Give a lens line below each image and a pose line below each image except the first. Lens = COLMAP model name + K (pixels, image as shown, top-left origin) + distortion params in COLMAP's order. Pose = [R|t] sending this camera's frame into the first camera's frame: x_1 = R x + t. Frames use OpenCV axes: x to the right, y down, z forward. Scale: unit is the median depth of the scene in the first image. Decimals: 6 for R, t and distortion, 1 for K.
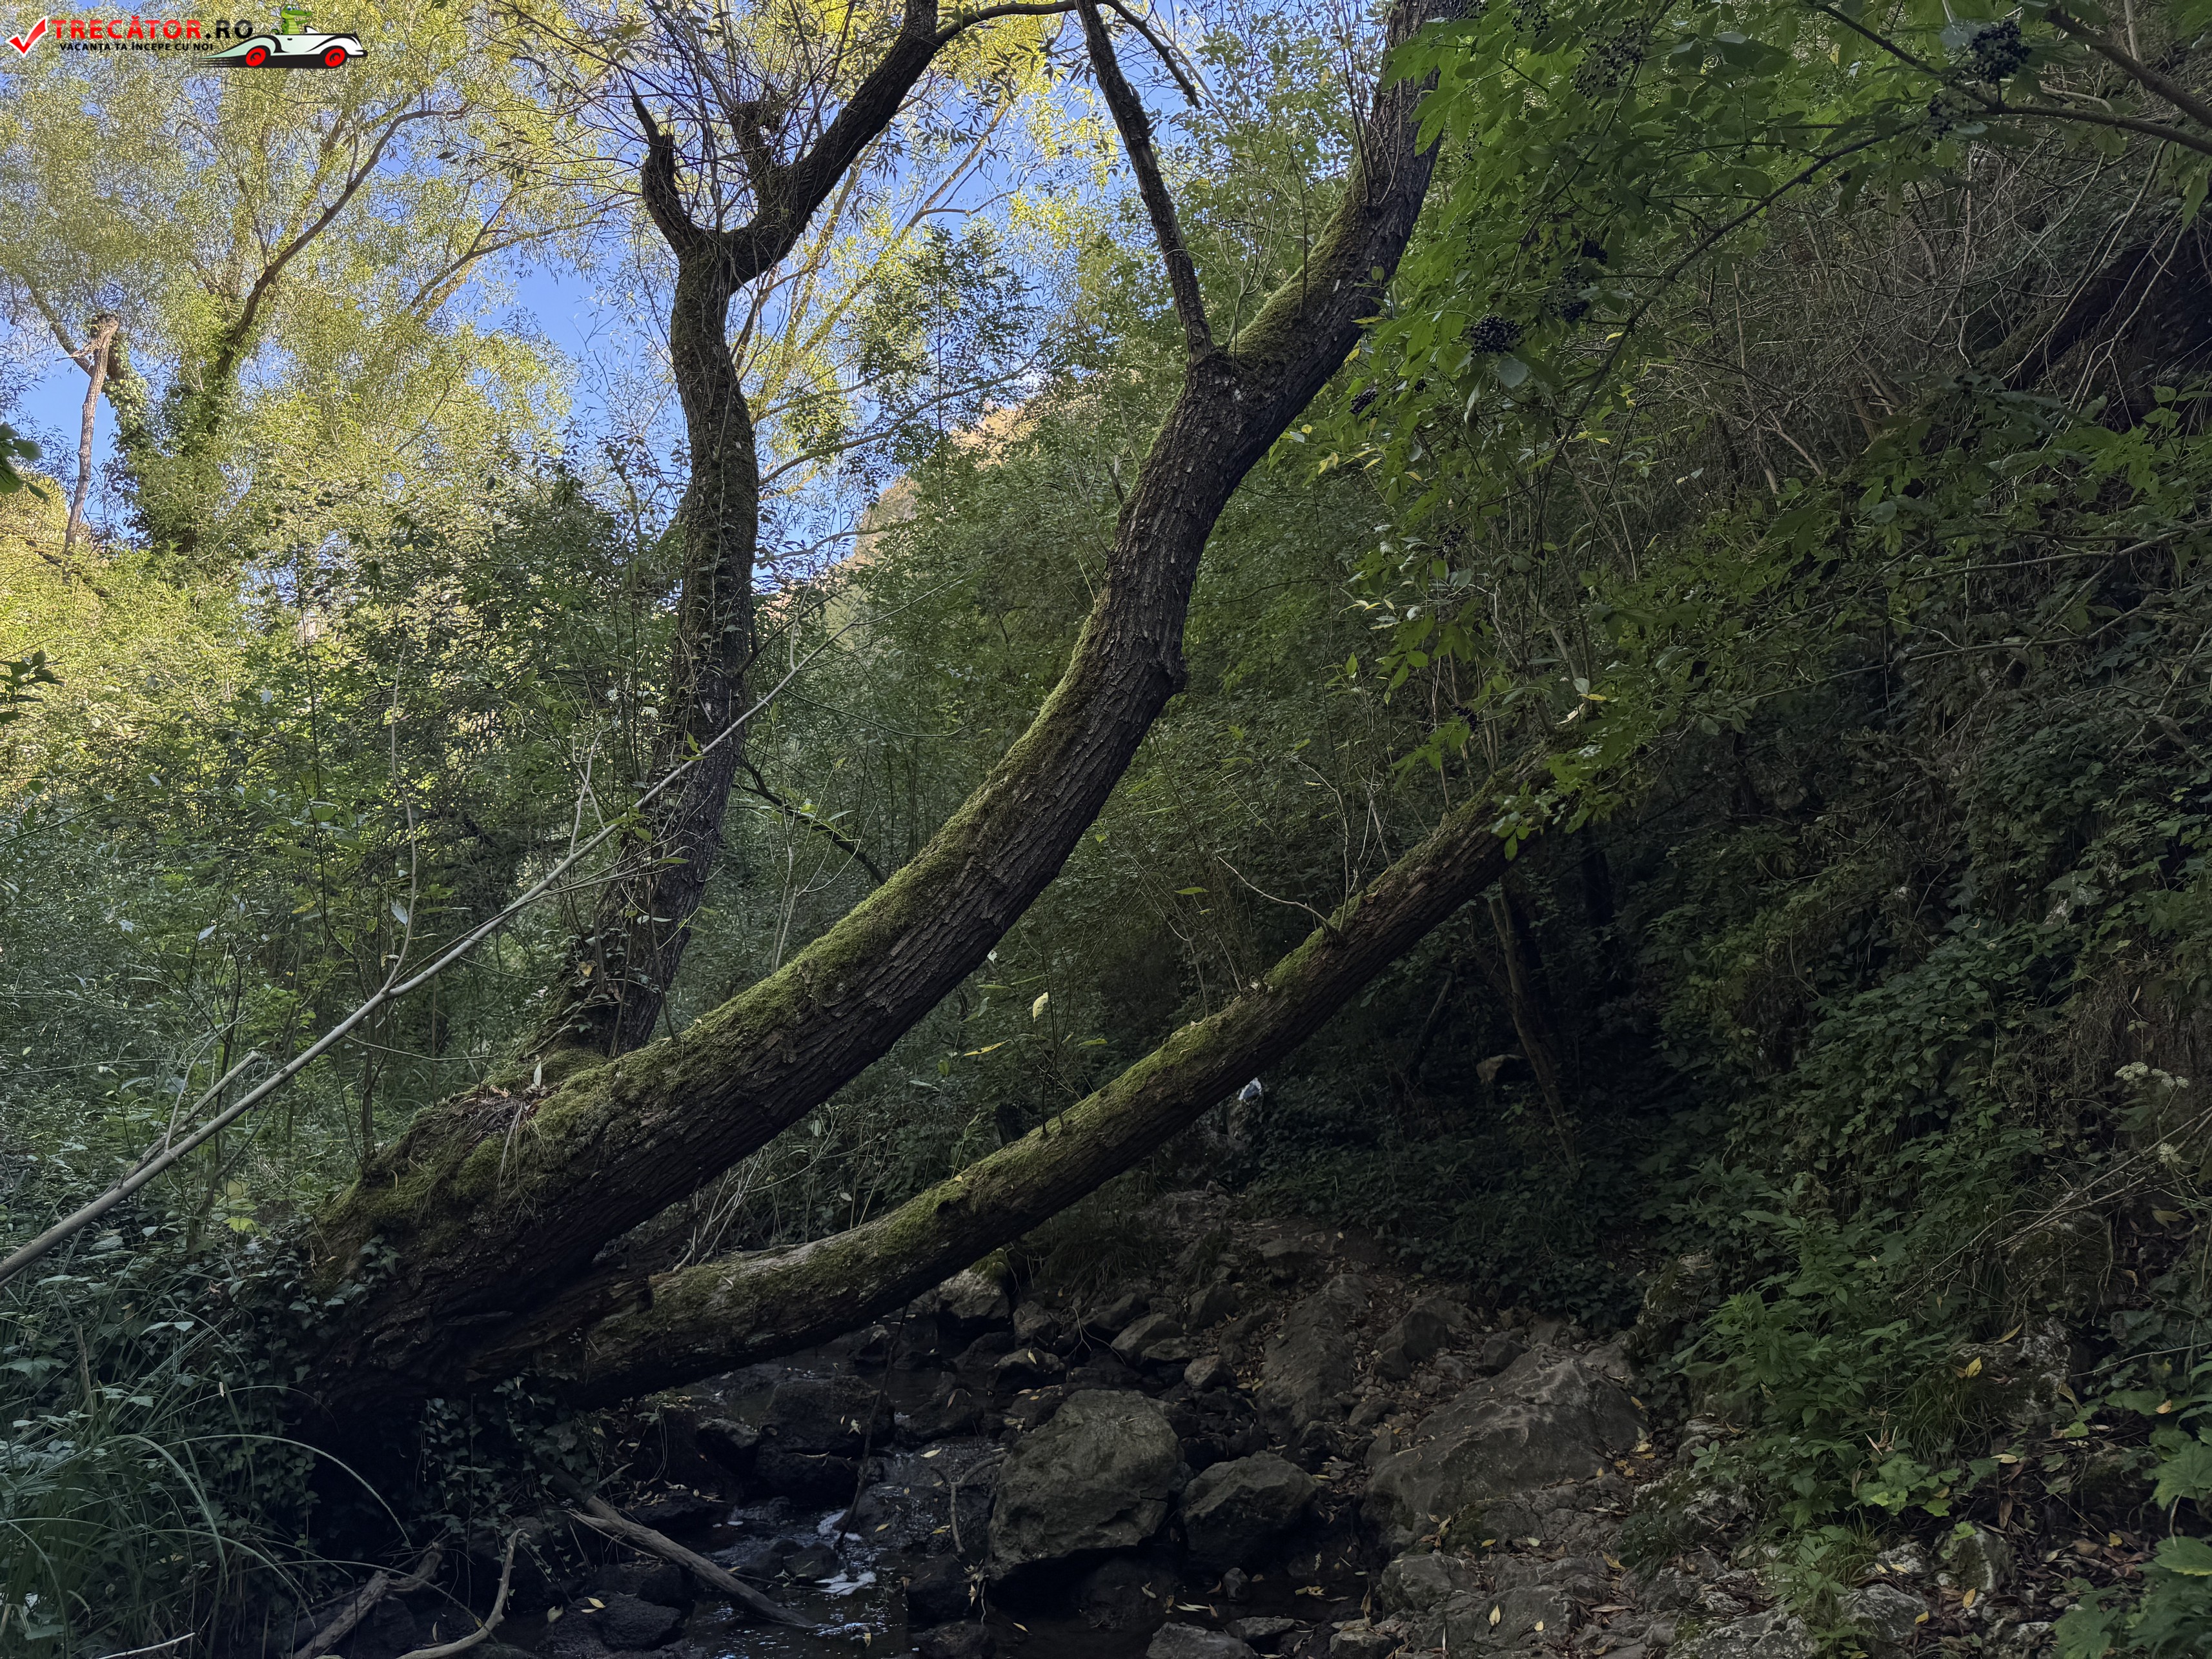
lens RADIAL K [[1526.8, 0, 1109.9], [0, 1526.8, 840.2], [0, 0, 1]] dist [0.199413, -0.406165]
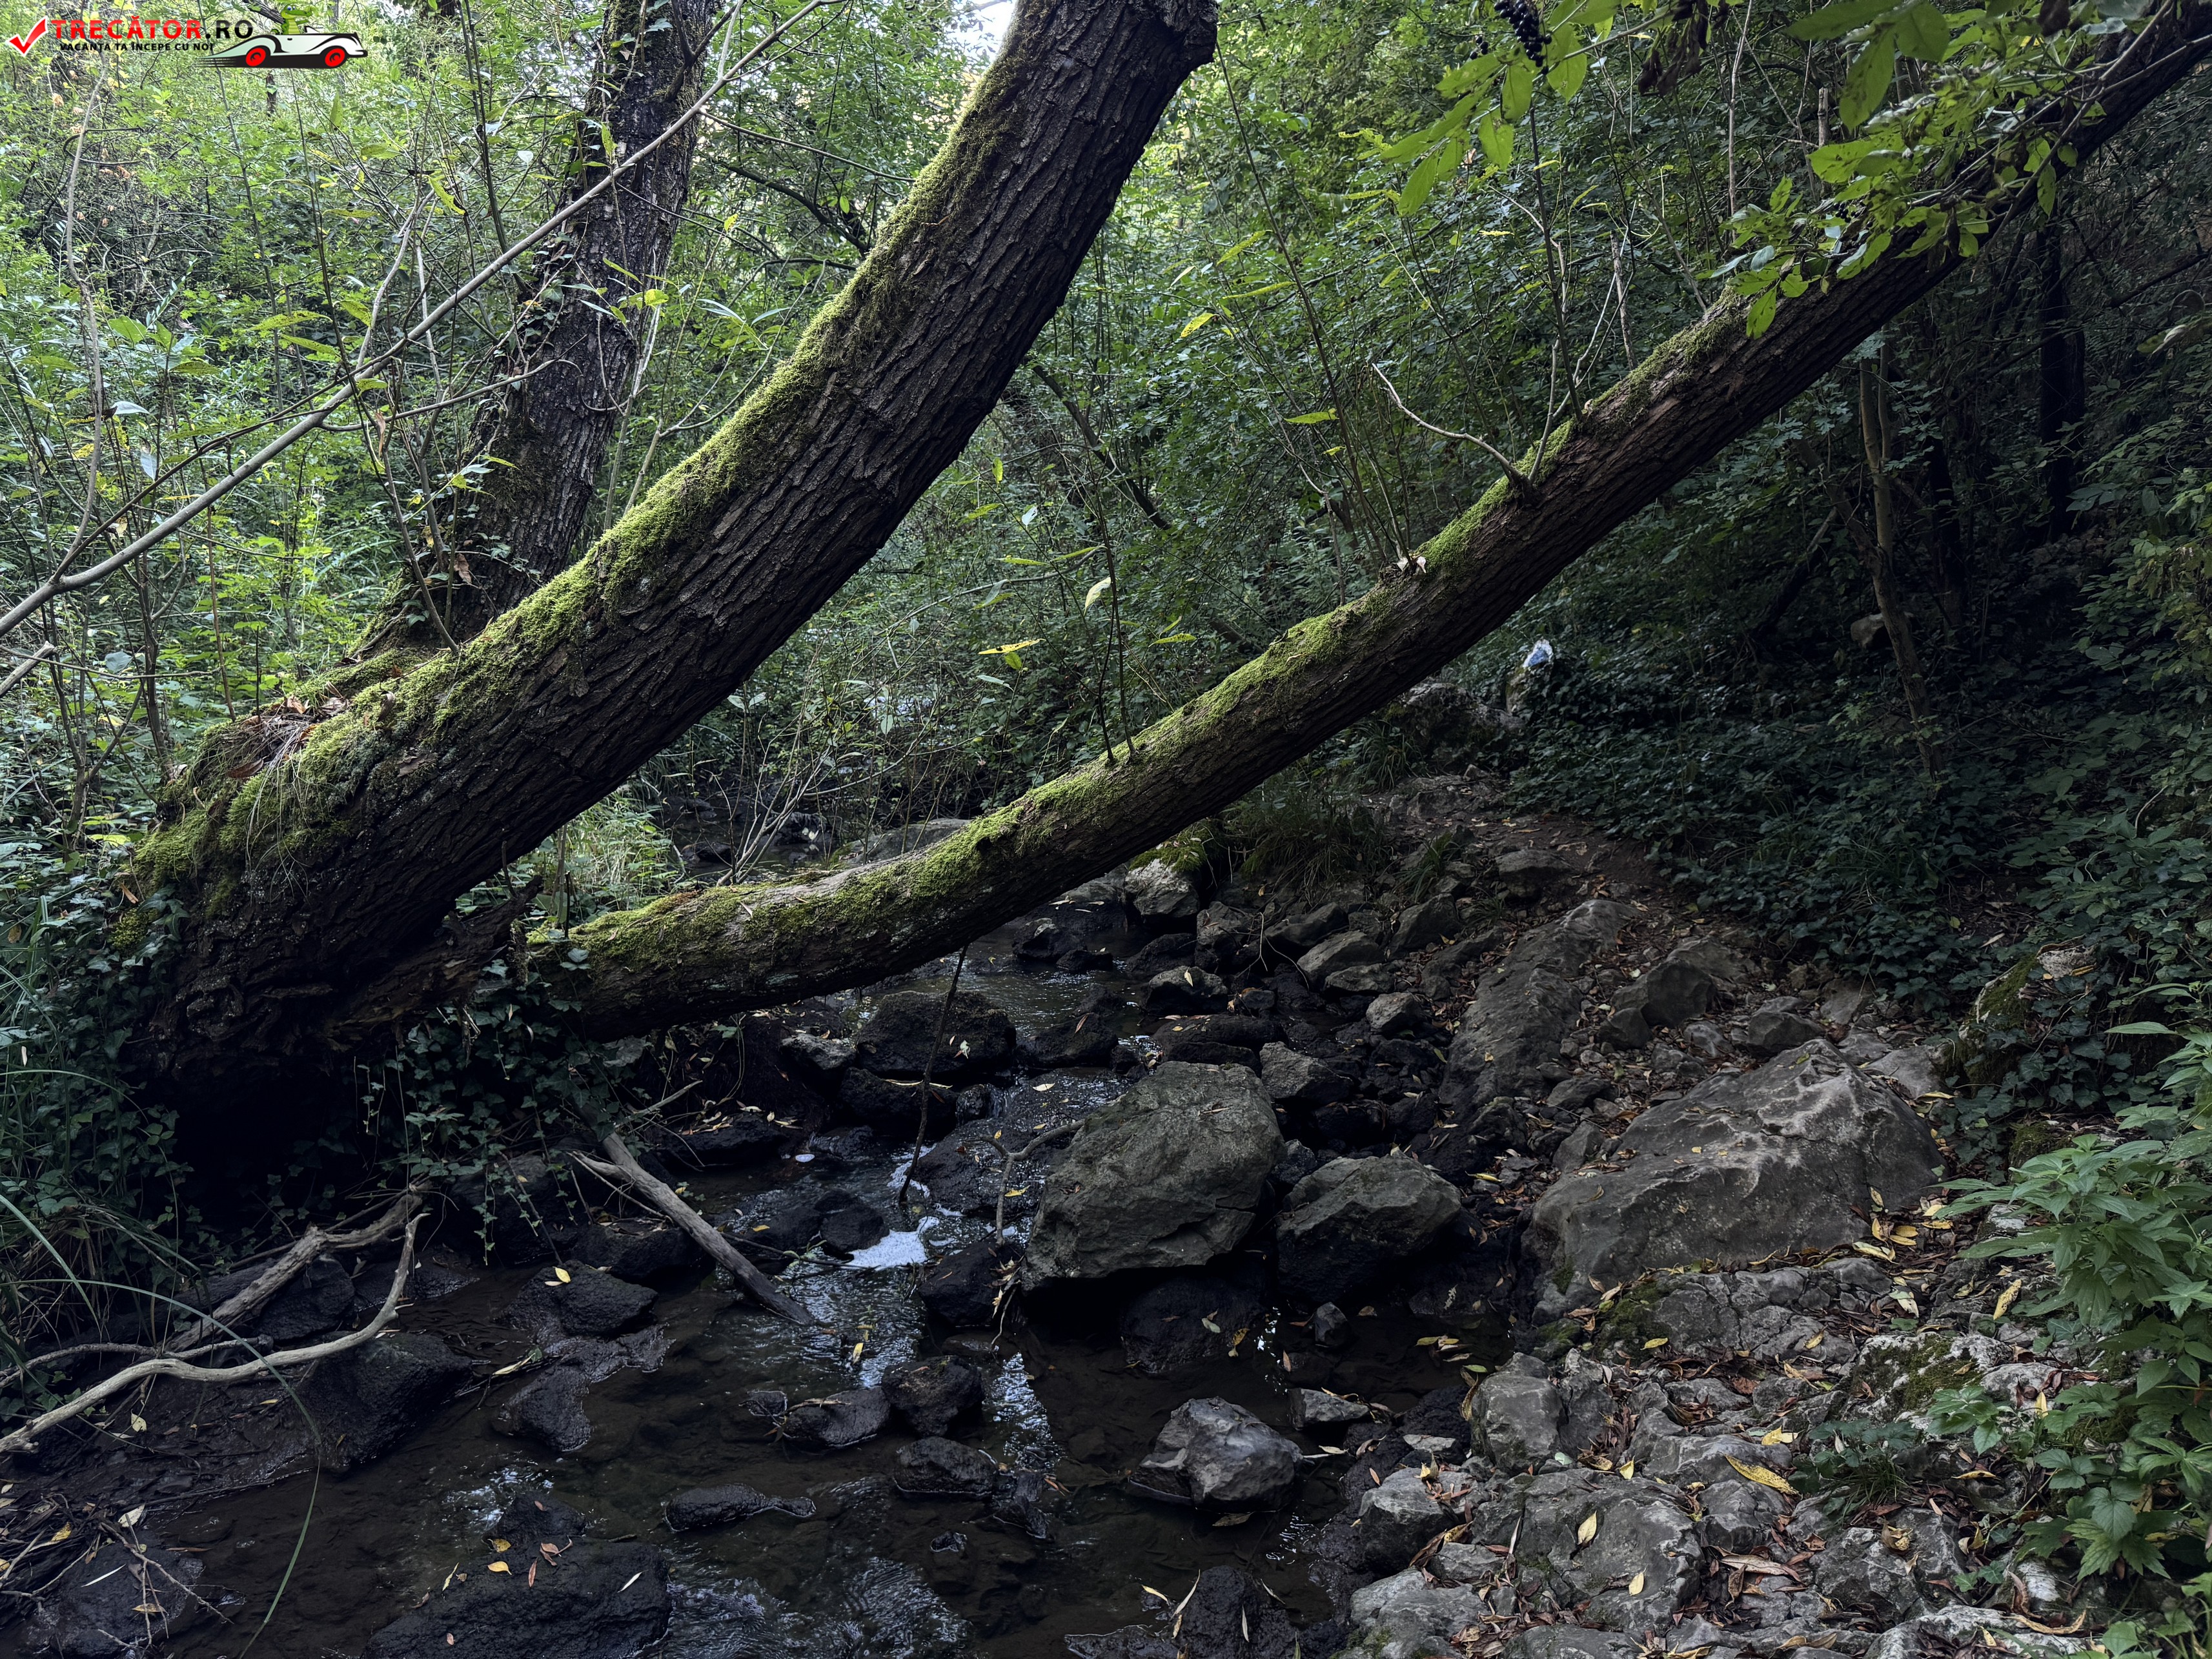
lens RADIAL K [[1526.8, 0, 1109.9], [0, 1526.8, 840.2], [0, 0, 1]] dist [0.199413, -0.406165]
pose [[0.970840, 0.053776, -0.233620, 0.133120], [0.020217, 0.952678, 0.303307, 0.001359], [0.238875, -0.299186, 0.923811, 0.295911]]
